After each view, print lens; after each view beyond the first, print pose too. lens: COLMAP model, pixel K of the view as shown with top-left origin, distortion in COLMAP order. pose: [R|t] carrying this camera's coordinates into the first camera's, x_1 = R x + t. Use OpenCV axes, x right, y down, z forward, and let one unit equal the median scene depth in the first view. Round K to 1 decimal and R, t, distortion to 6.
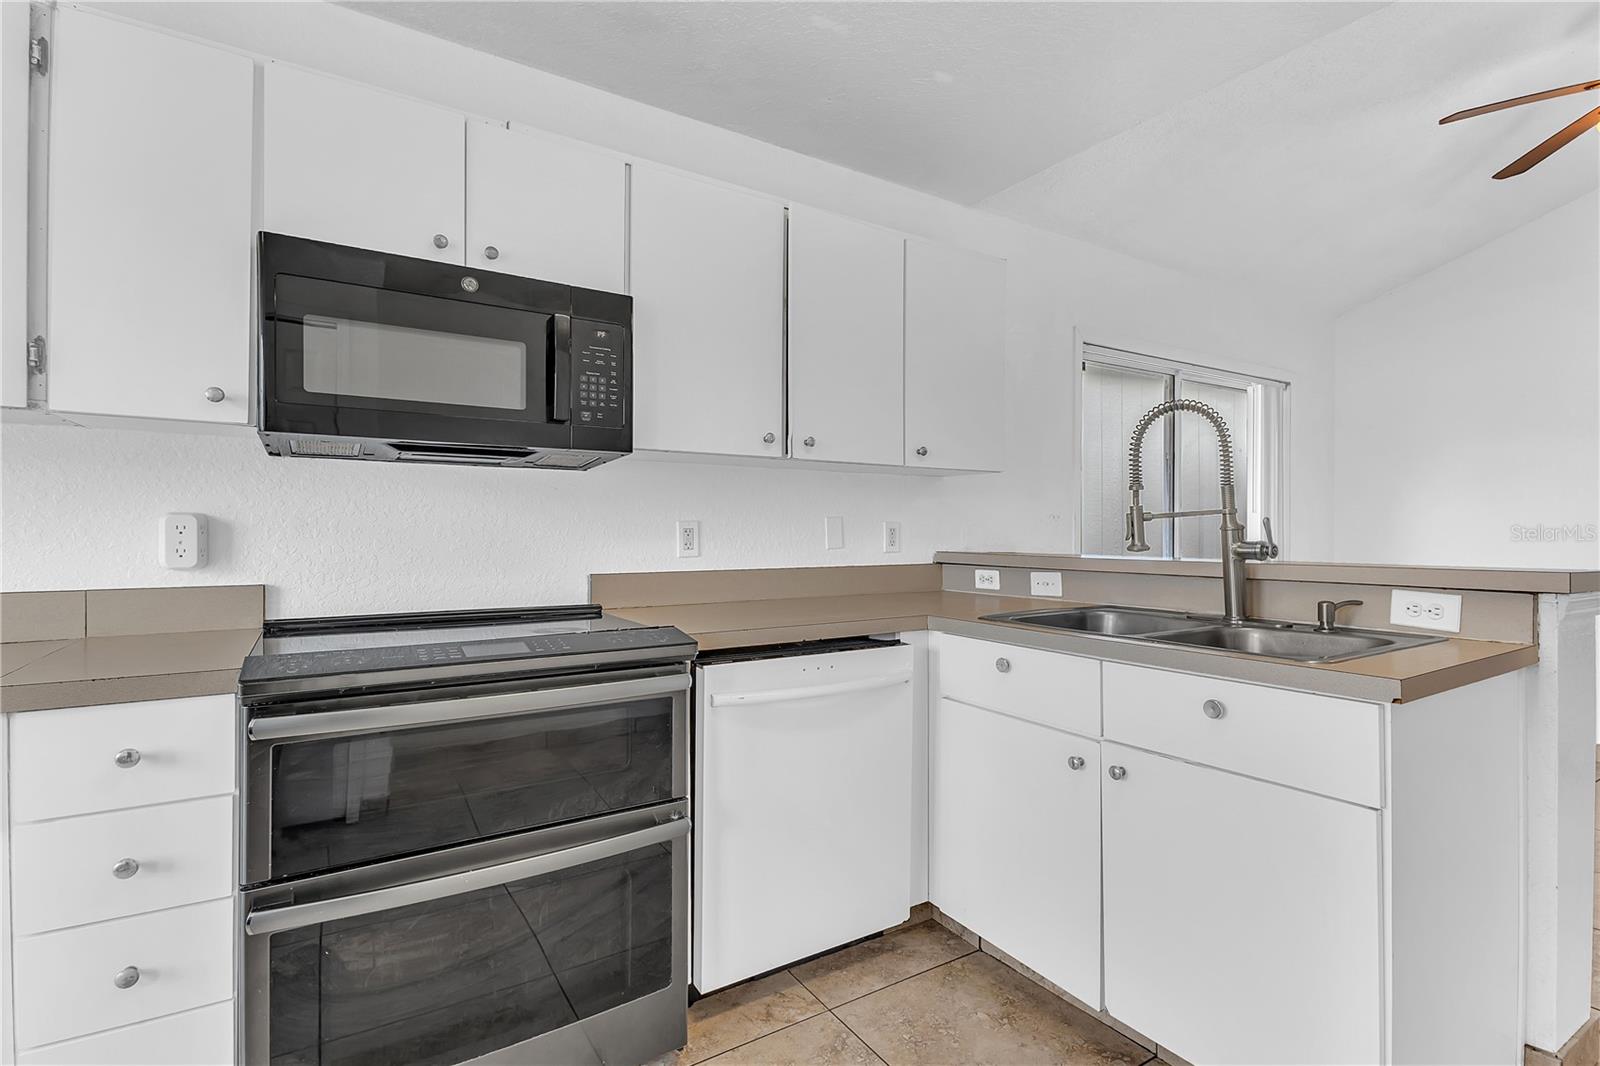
lens RADIAL K [[752.2, 0, 802.9], [0, 752.2, 530.1], [0, 0, 1]] dist [0.014326, -0.008037]
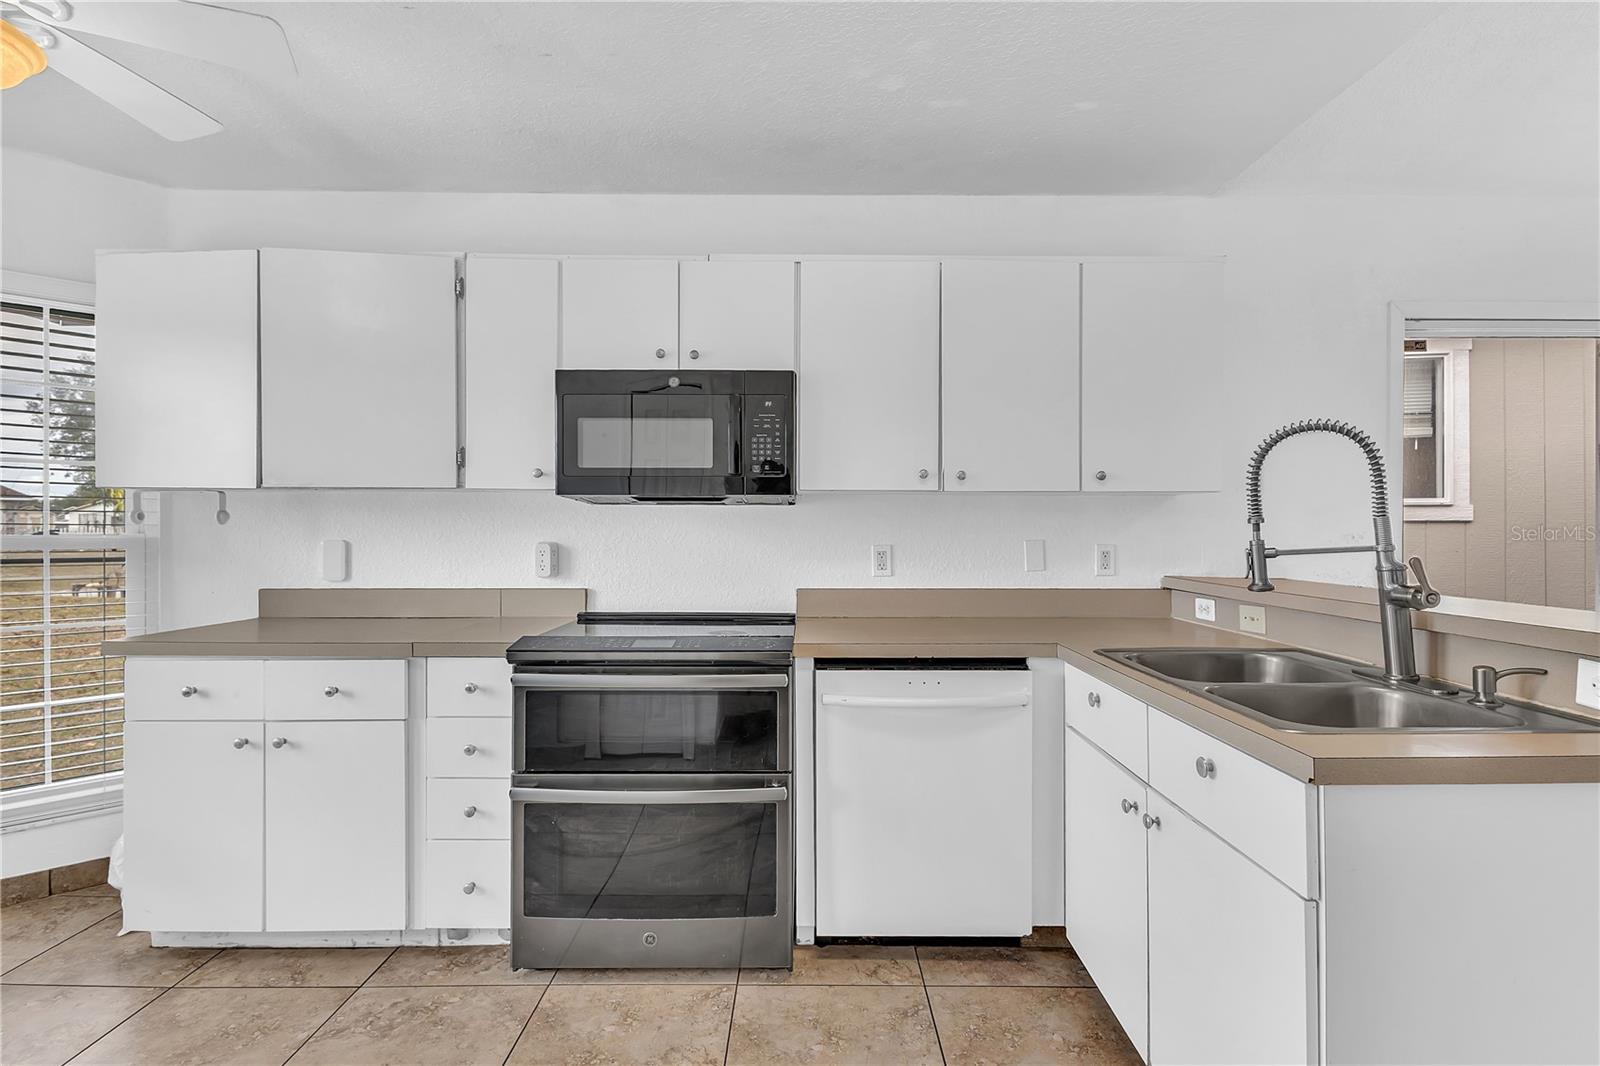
lens RADIAL K [[752.2, 0, 794.6], [0, 752.2, 530.3], [0, 0, 1]] dist [0.014326, -0.008037]
pose [[0.842694, -0.001273, -0.538391, 0.468002], [0.001267, 0.999999, -0.000380, -0.045361], [0.538391, -0.000362, 0.842695, -0.055963]]
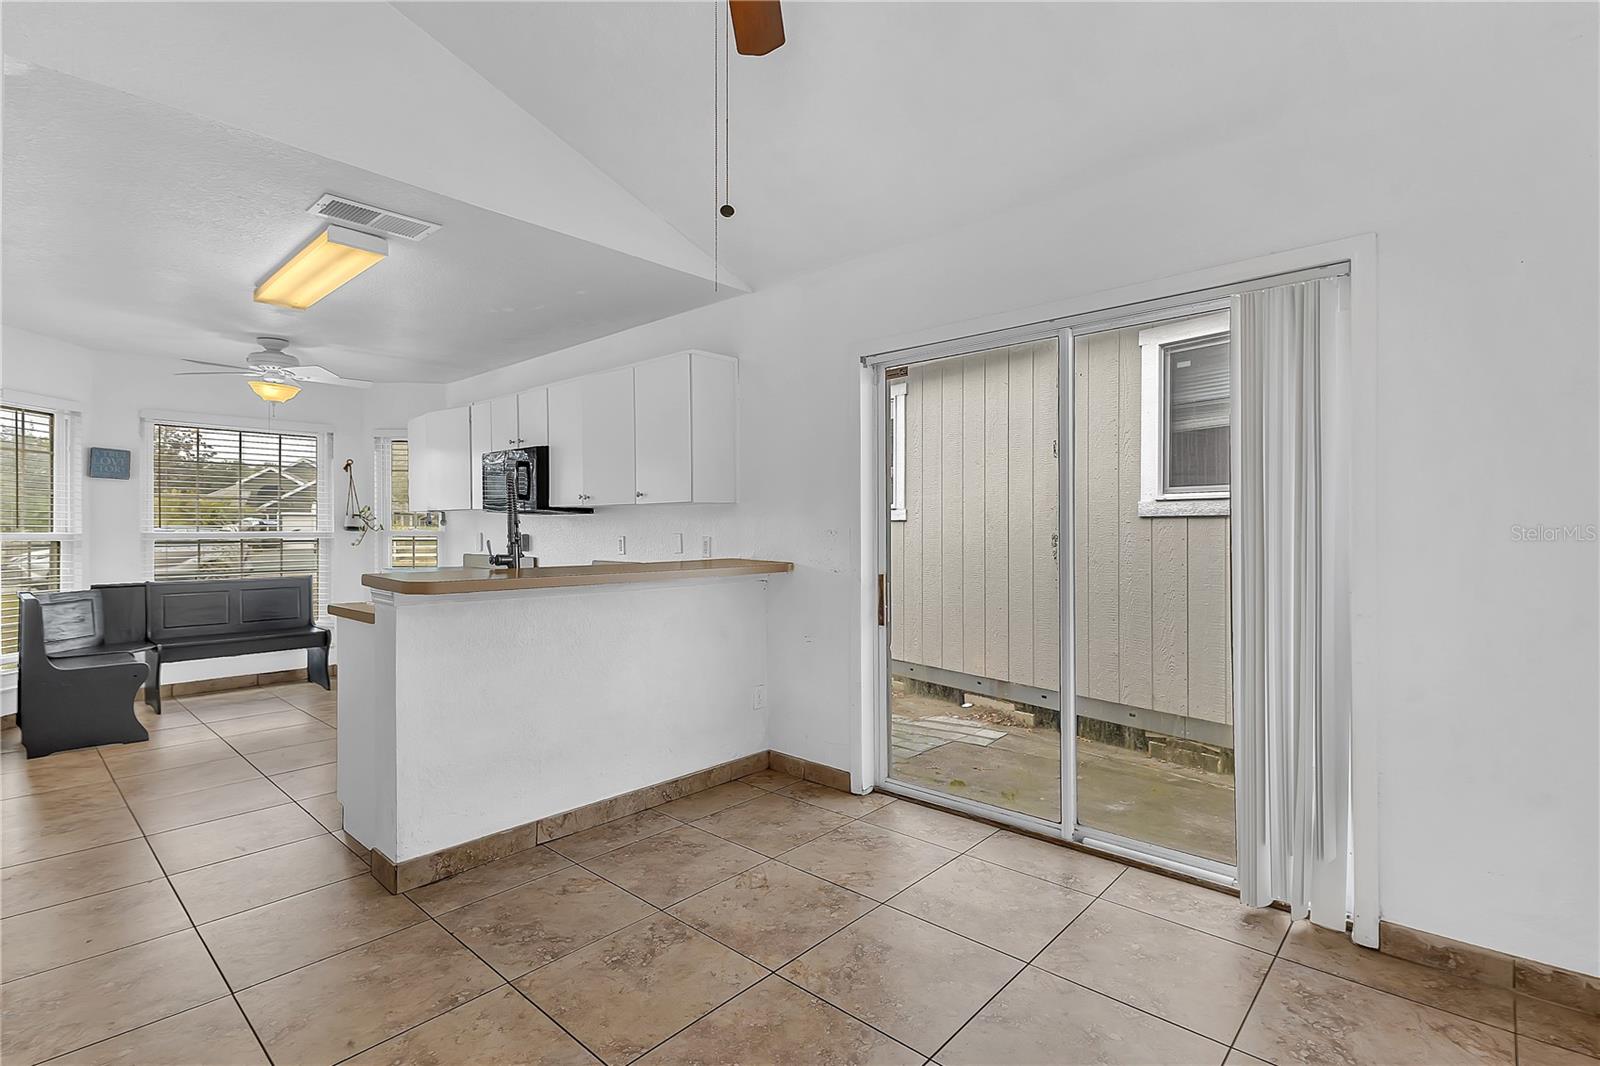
lens RADIAL K [[752.2, 0, 804.1], [0, 752.2, 530.8], [0, 0, 1]] dist [0.014326, -0.008037]
pose [[0.274070, 0.006973, -0.961685, 2.494672], [-0.001964, 0.999976, 0.006691, -0.054818], [0.961708, 0.000055, 0.274077, 1.211010]]
